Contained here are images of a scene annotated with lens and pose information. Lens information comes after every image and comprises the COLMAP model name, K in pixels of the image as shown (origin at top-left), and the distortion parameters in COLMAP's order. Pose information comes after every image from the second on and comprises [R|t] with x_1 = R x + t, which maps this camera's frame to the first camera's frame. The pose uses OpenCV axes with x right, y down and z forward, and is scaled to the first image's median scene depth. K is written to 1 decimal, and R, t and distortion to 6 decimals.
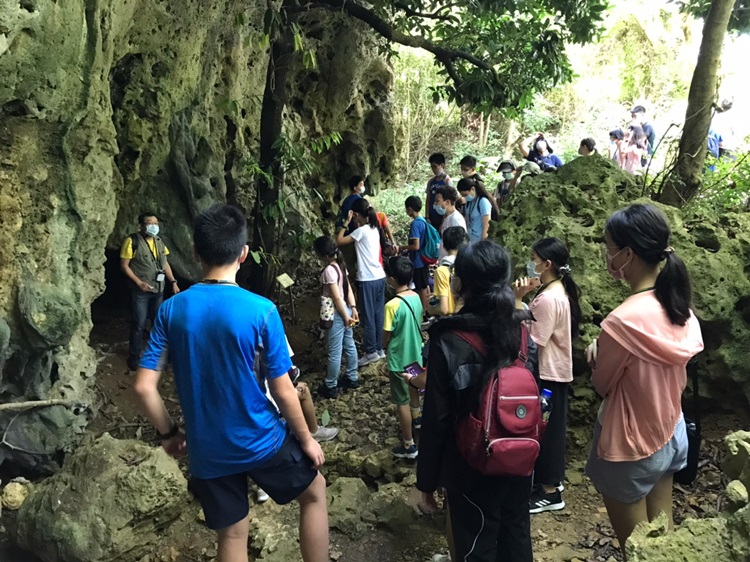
lens RADIAL K [[610.0, 0, 373.4], [0, 610.0, 278.0], [0, 0, 1]] dist [0.023835, -0.000977]
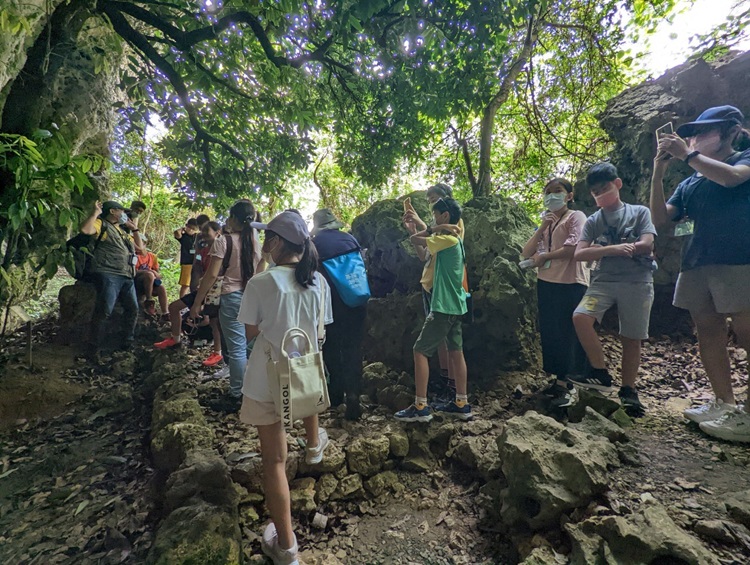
lens RADIAL K [[356.3, 0, 374.1], [0, 356.3, 280.3], [0, 0, 1]] dist [0.000865, 0.001819]
pose [[0.585728, 0.097282, 0.804649, -0.270137], [0.134413, 0.967365, -0.214798, 0.125502], [-0.799285, 0.233968, 0.553537, 0.463107]]
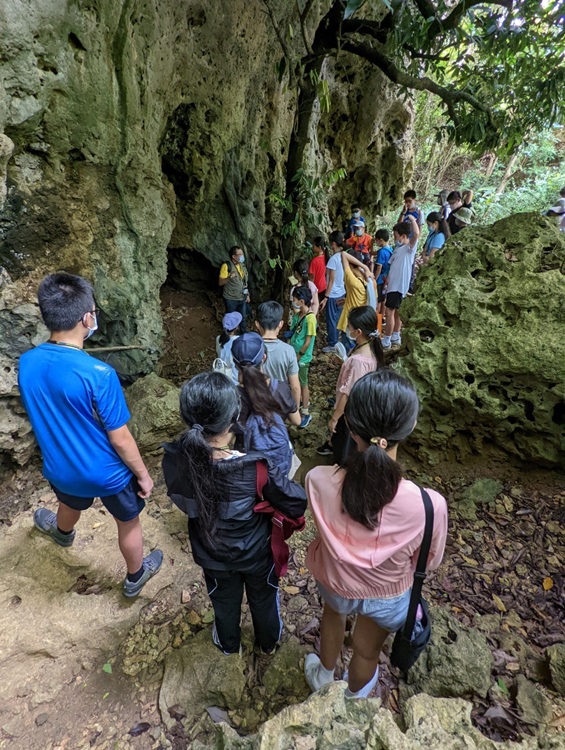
lens RADIAL K [[356.3, 0, 285.9], [0, 356.3, 371.8], [0, 0, 1]] dist [0.000865, 0.001819]
pose [[0.945753, 0.185364, -0.266818, 0.118913], [-0.093366, 0.941689, 0.323271, -0.069989], [0.311182, -0.280822, 0.907912, 0.156841]]
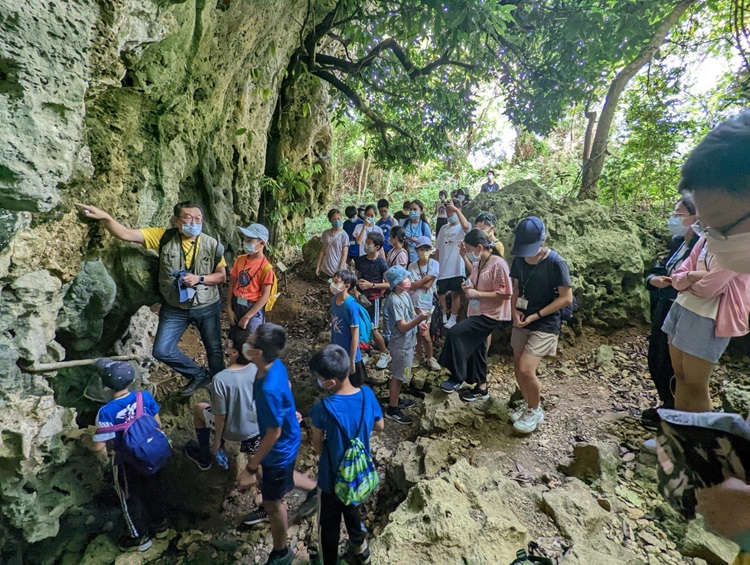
lens RADIAL K [[356.3, 0, 380.4], [0, 356.3, 280.5], [0, 0, 1]] dist [0.000865, 0.001819]
pose [[0.940252, 0.000575, 0.340480, -0.230421], [0.003708, 0.999922, -0.011931, 0.052301], [-0.340460, 0.012481, 0.940176, 0.167898]]
